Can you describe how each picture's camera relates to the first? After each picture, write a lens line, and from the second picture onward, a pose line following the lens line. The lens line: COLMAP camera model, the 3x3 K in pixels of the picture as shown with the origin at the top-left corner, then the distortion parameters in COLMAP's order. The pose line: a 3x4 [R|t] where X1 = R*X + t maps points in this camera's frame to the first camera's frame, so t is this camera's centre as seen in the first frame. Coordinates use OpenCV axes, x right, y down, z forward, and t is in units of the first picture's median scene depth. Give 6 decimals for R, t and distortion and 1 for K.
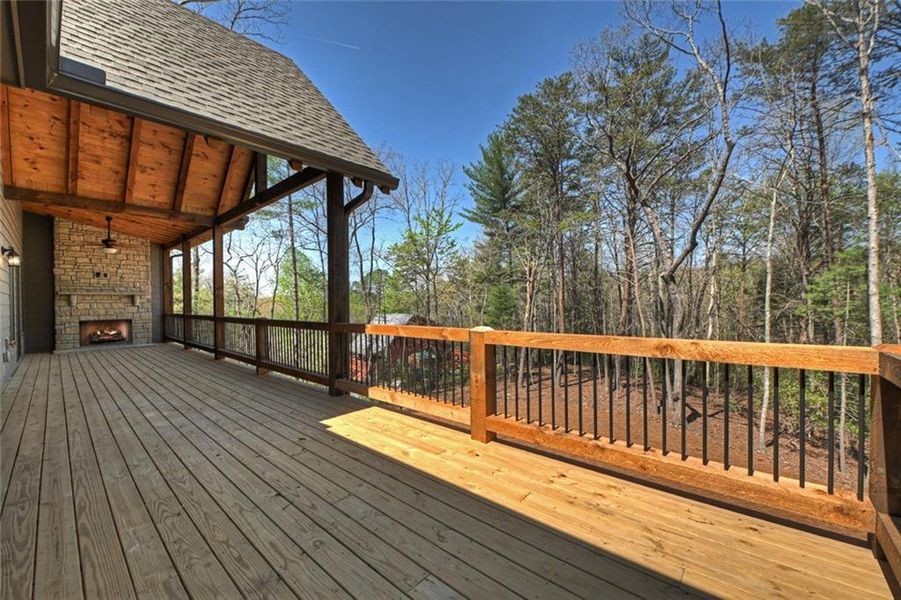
lens RADIAL K [[358.7, 0, 446.6], [0, 358.7, 300.8], [0, 0, 1]] dist [0.001950, -0.000211]
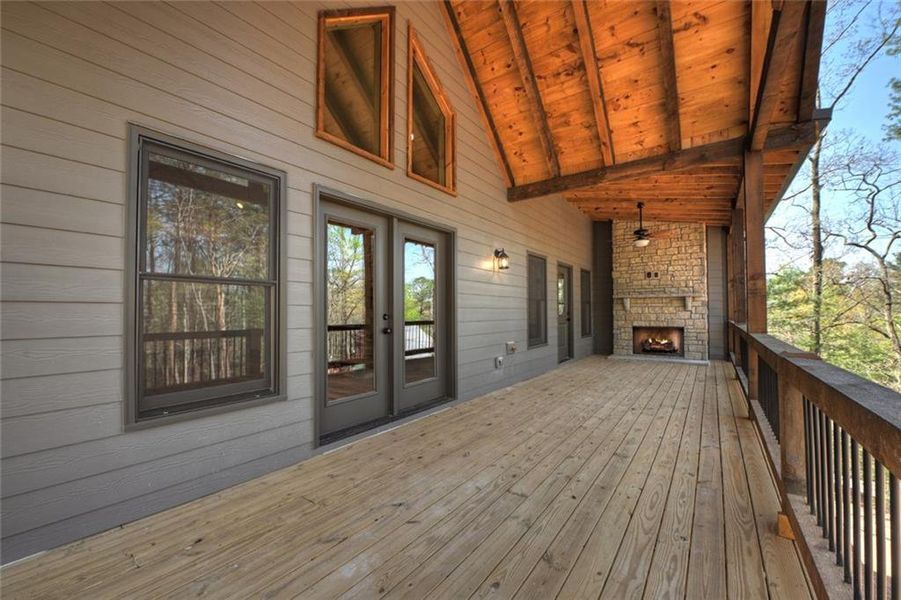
lens RADIAL K [[358.7, 0, 446.5], [0, 358.7, 307.3], [0, 0, 1]] dist [0.001950, -0.000211]
pose [[0.101819, -0.005985, -0.994785, -0.153200], [0.005449, 0.999970, -0.005458, 0.010000], [0.994788, -0.004865, 0.101849, 0.443207]]
